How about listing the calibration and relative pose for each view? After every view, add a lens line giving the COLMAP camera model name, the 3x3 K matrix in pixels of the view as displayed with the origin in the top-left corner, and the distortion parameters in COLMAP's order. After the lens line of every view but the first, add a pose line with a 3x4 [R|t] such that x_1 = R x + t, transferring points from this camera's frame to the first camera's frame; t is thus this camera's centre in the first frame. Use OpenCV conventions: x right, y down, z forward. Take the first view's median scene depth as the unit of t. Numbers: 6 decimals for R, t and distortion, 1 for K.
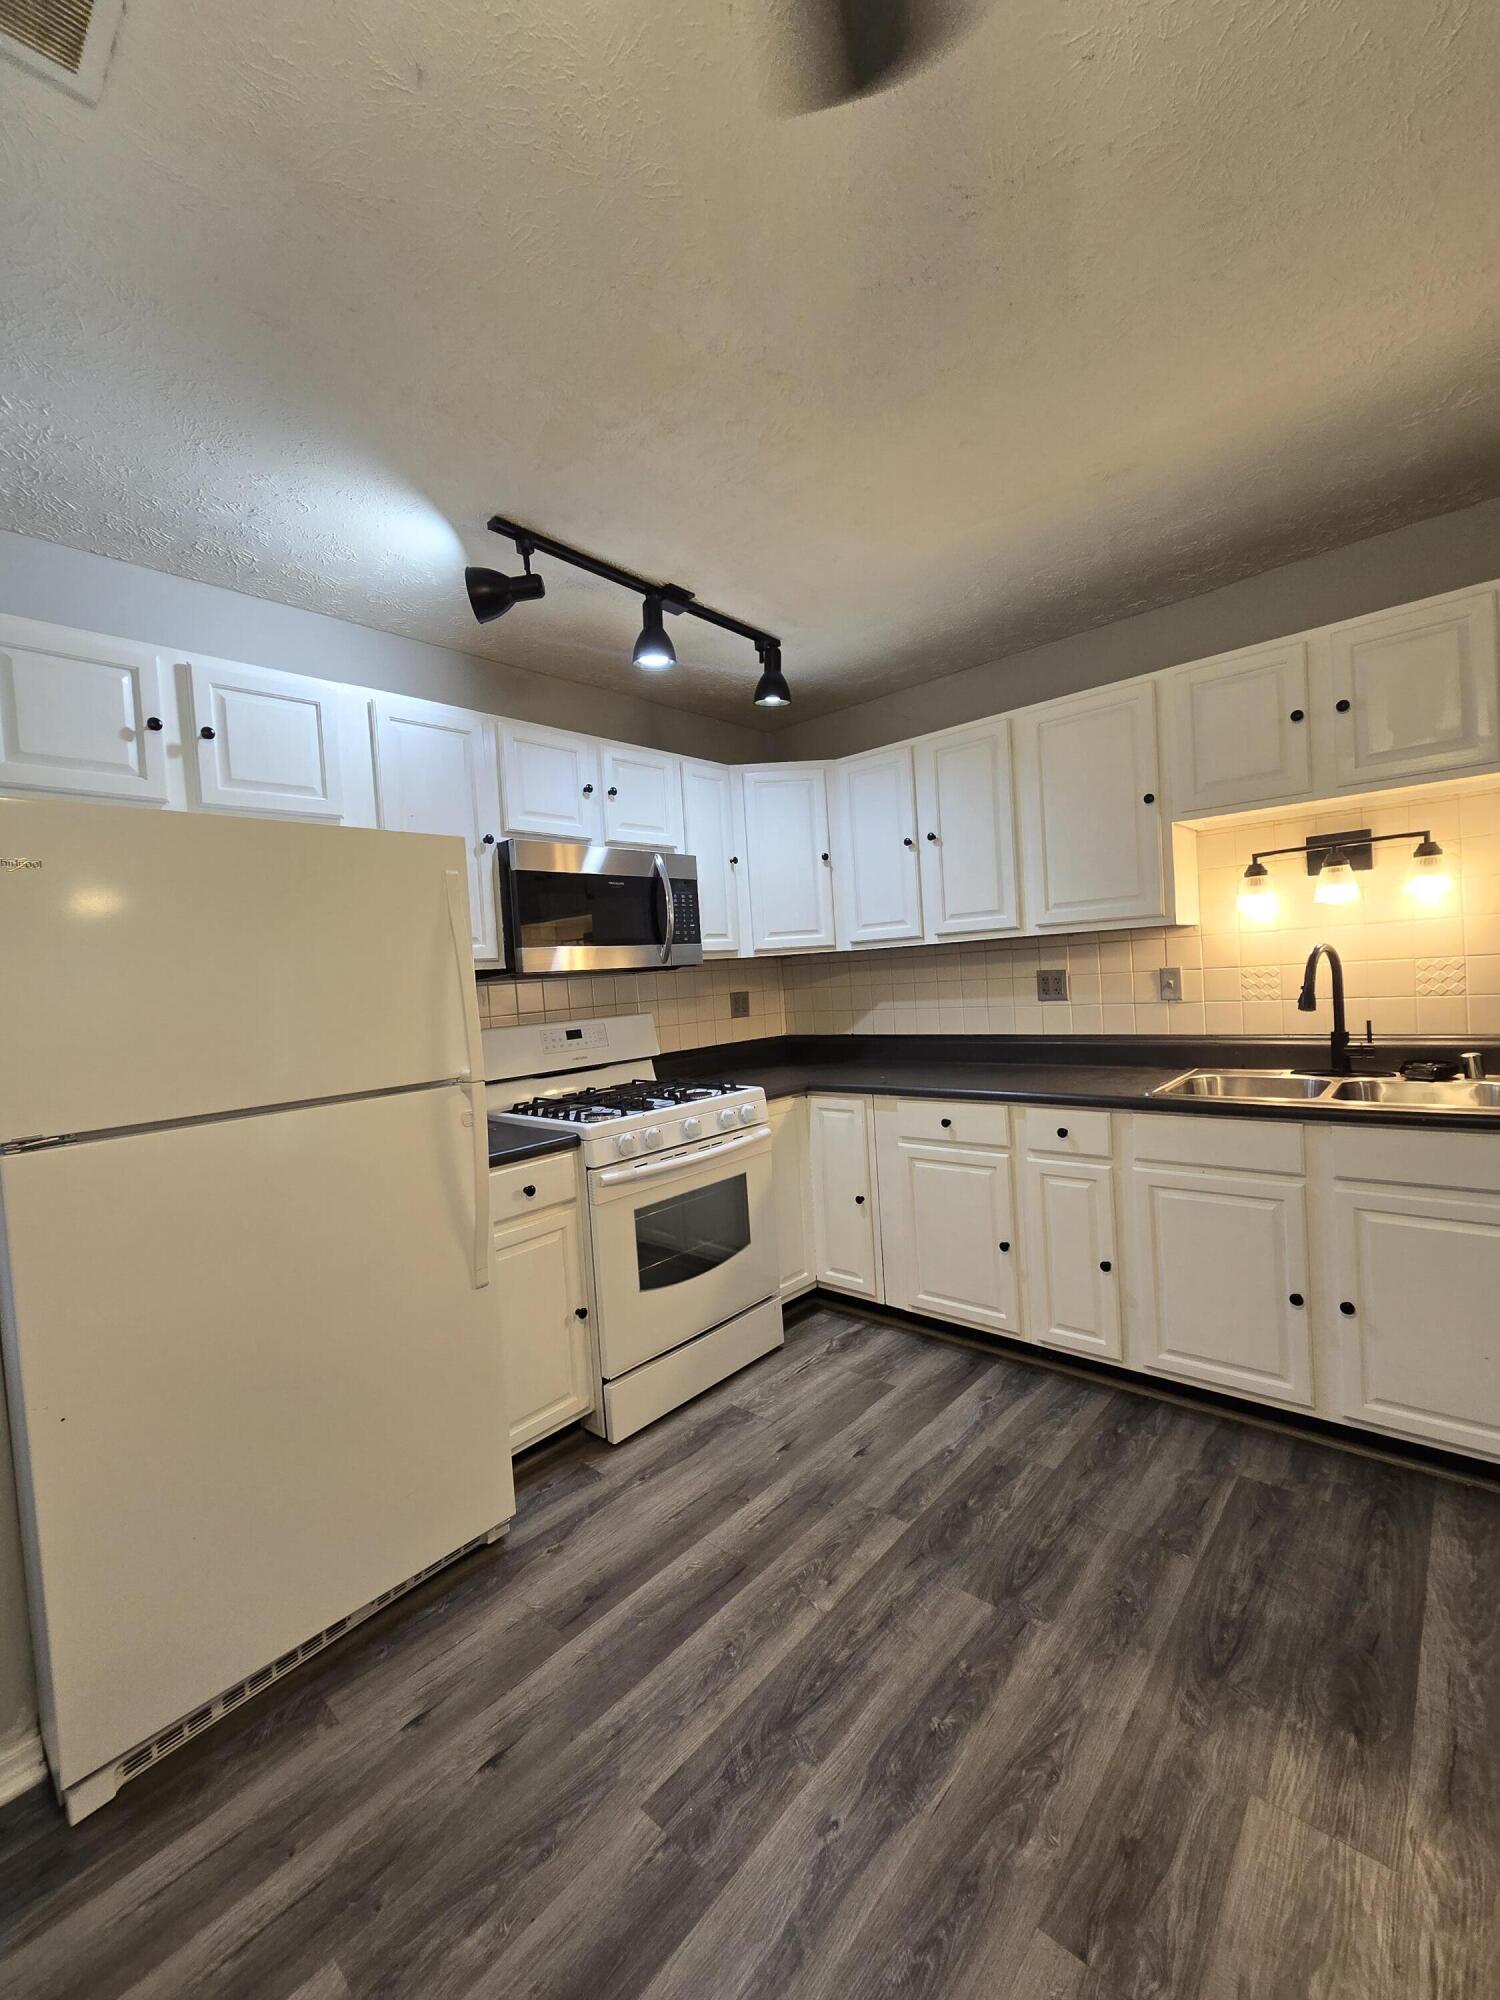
lens RADIAL K [[819.7, 0, 745.1], [0, 819.7, 998.2], [0, 0, 1]] dist [-0.009185, 0.003149]
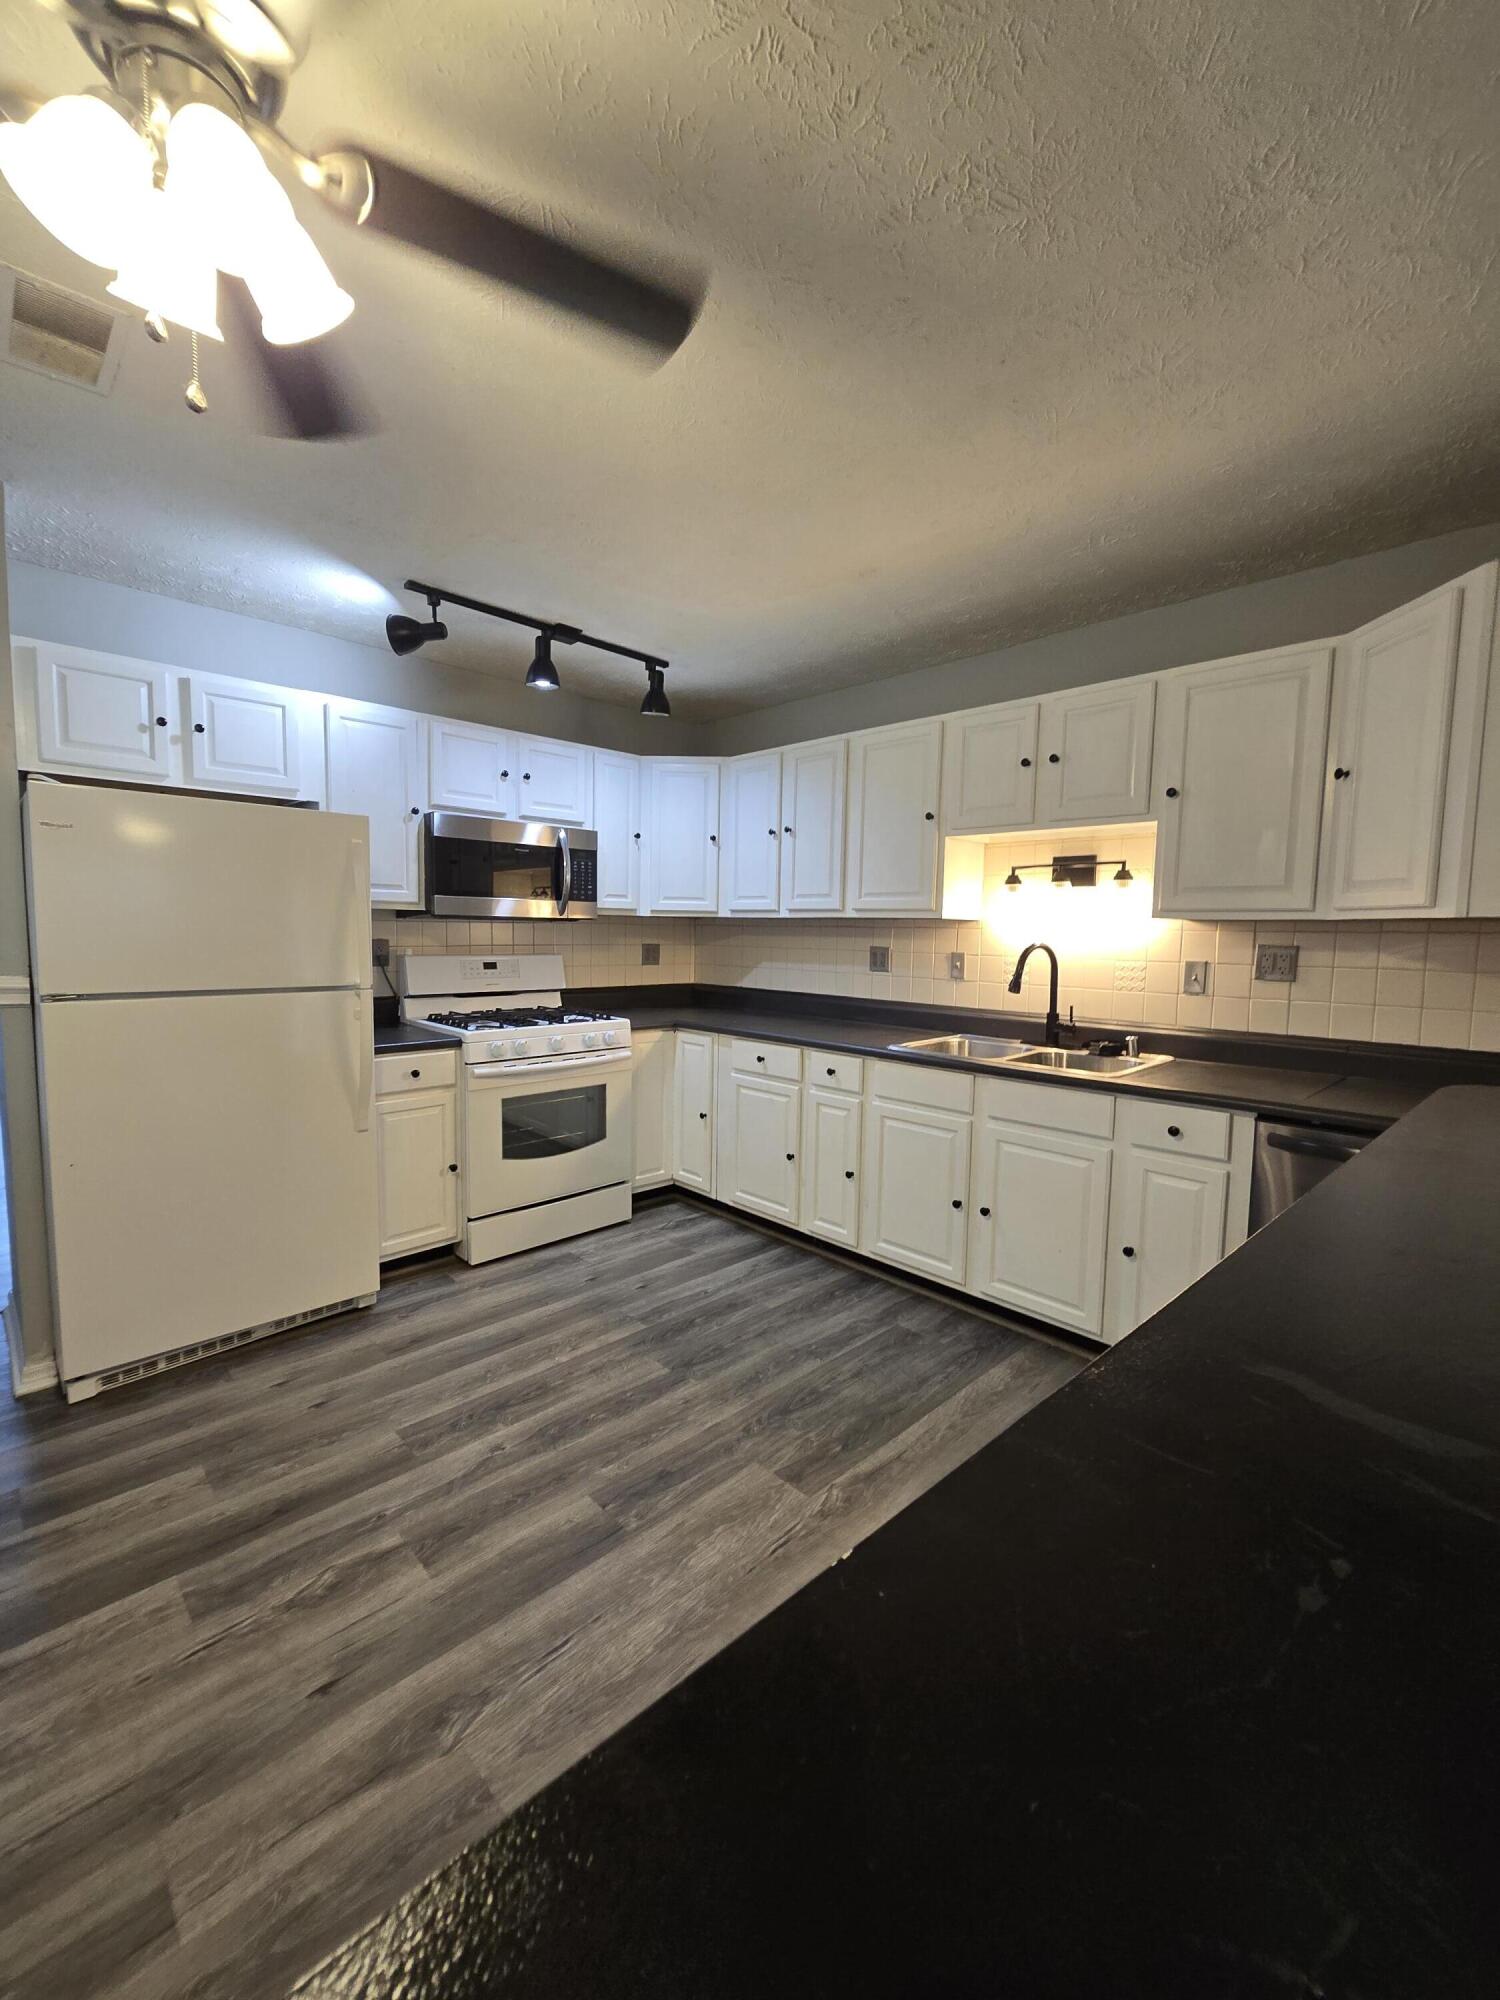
lens RADIAL K [[819.7, 0, 745.7], [0, 819.7, 997.8], [0, 0, 1]] dist [-0.009185, 0.003149]
pose [[0.994472, 0.086884, -0.058956, 0.308181], [-0.083438, 0.994788, 0.058602, -0.016201], [0.063741, -0.053359, 0.996539, -0.283950]]
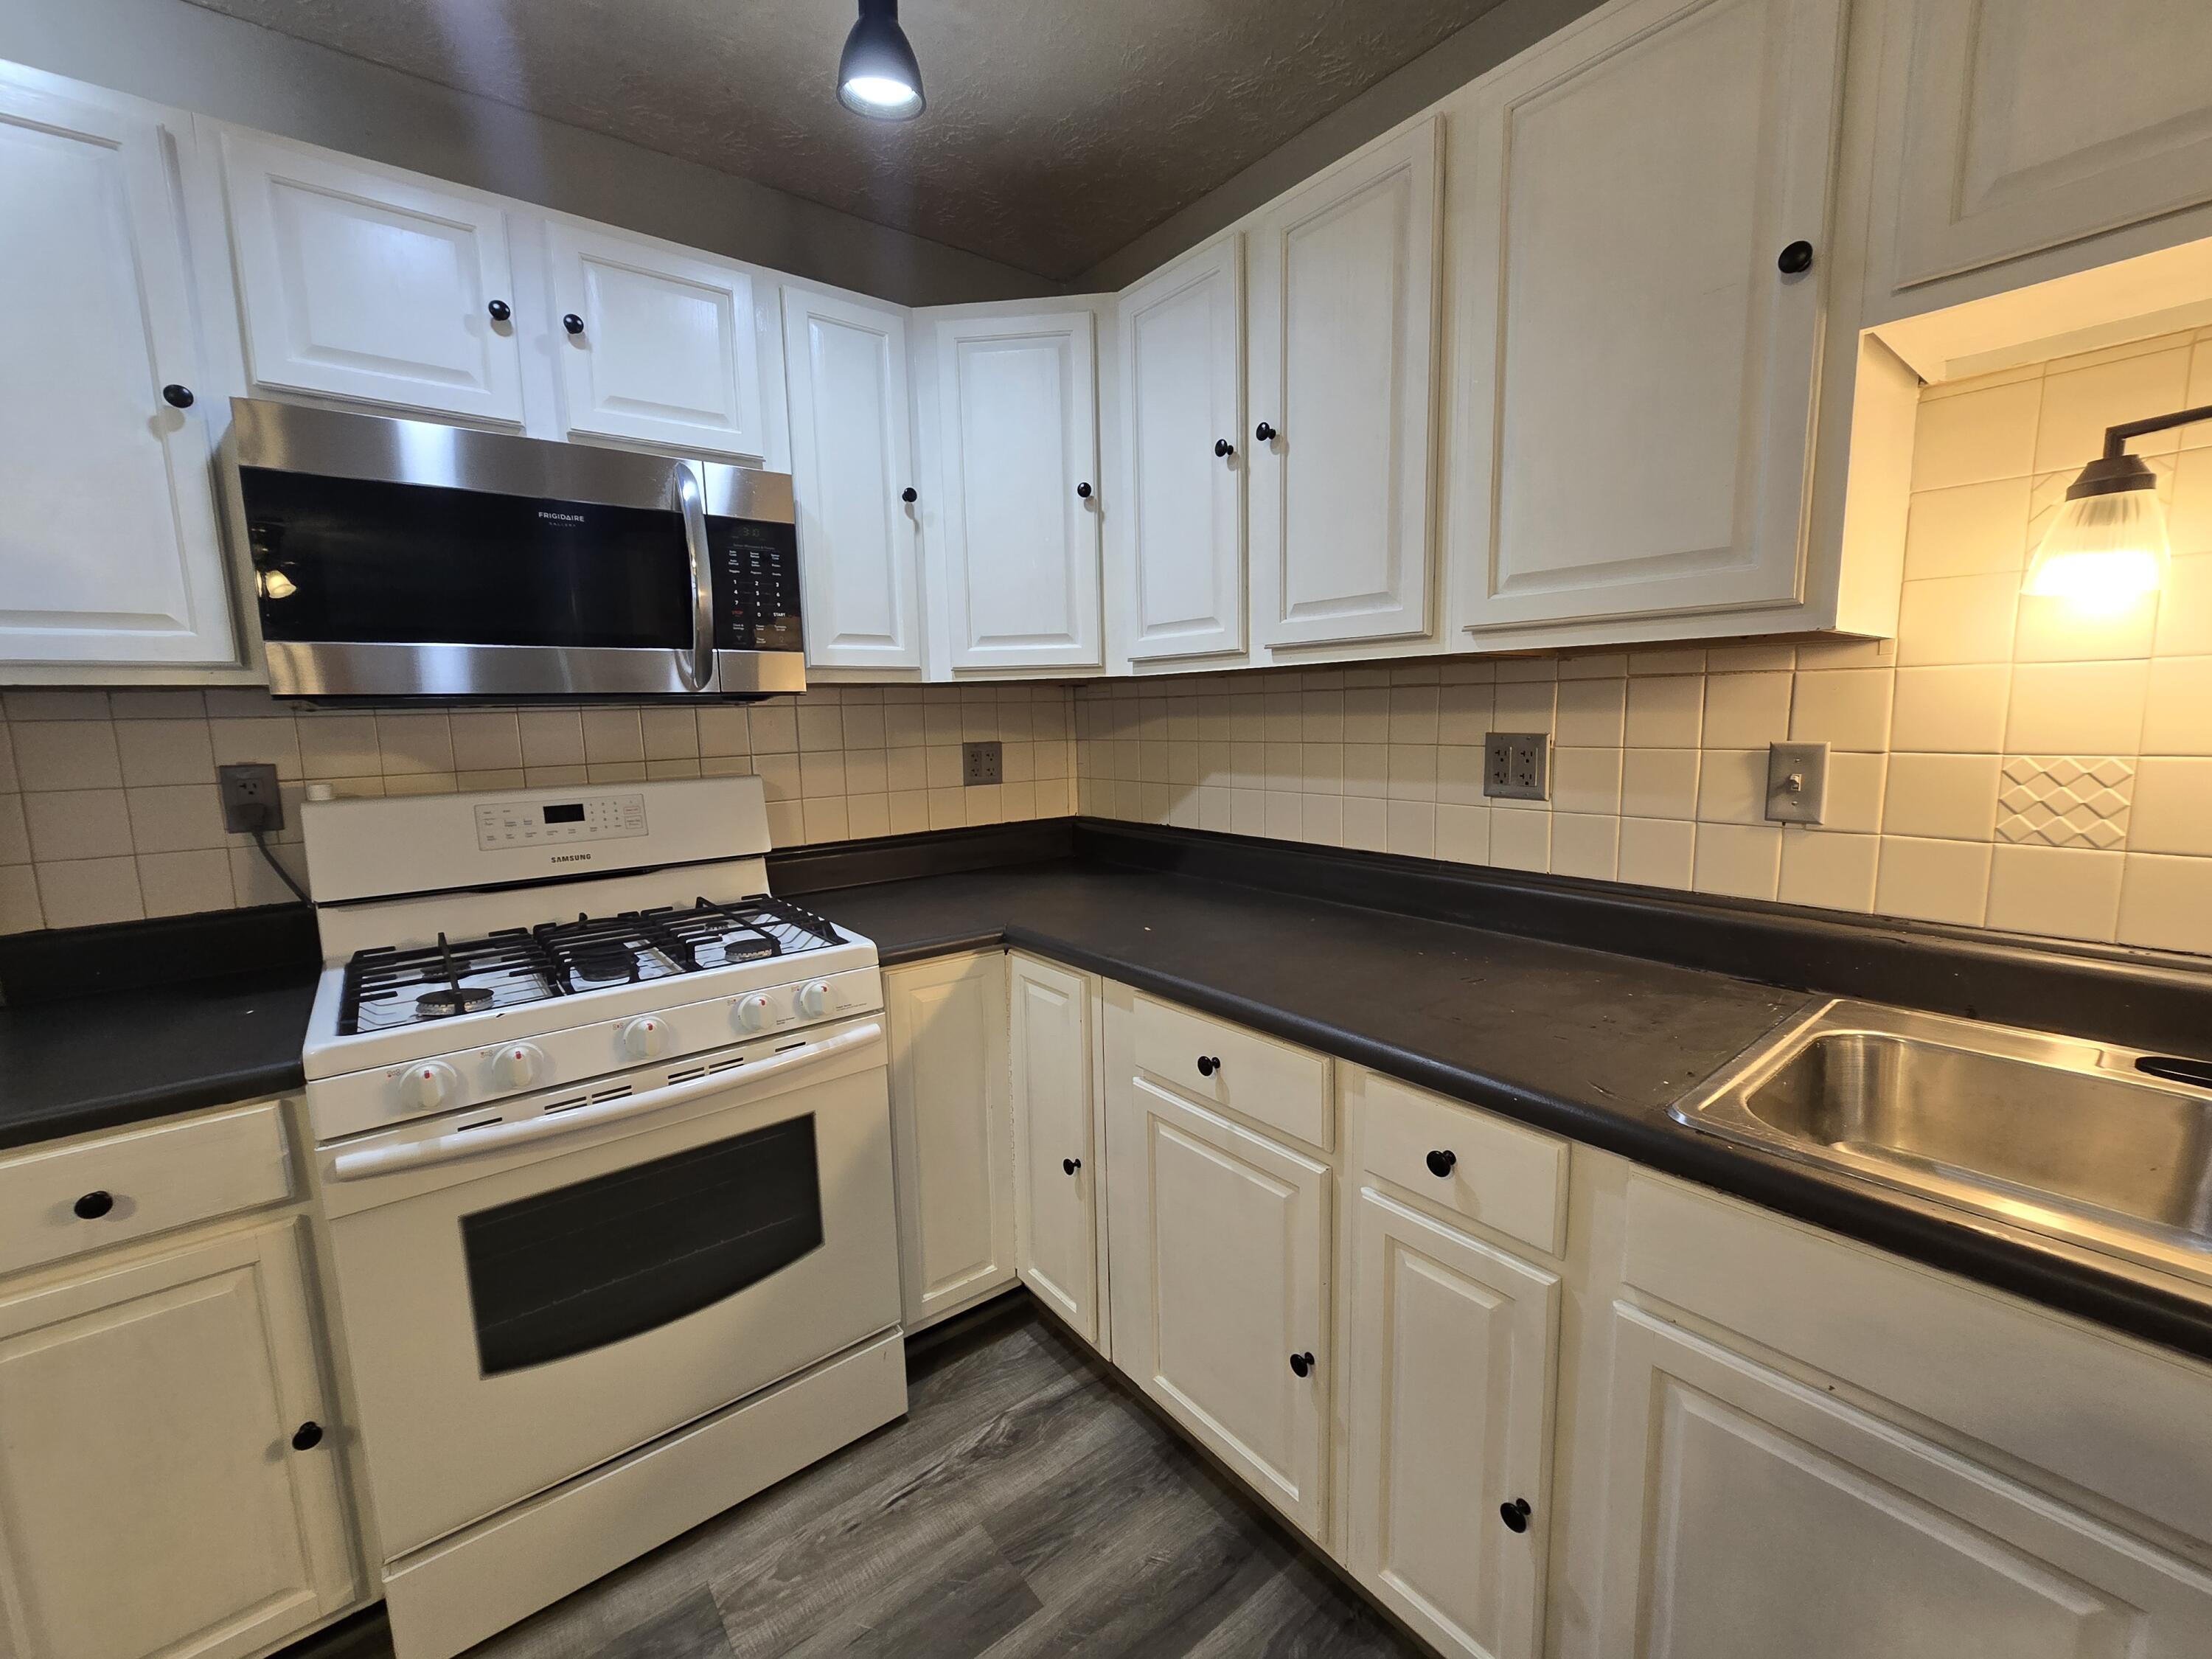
lens RADIAL K [[906.5, 0, 1107.7], [0, 906.5, 831.3], [0, 0, 1]] dist [-0.009185, 0.003149]
pose [[0.985536, 0.062749, -0.157423, 0.278782], [-0.044984, 0.992464, 0.113979, -0.032876], [0.163388, -0.105249, 0.980932, 0.546577]]
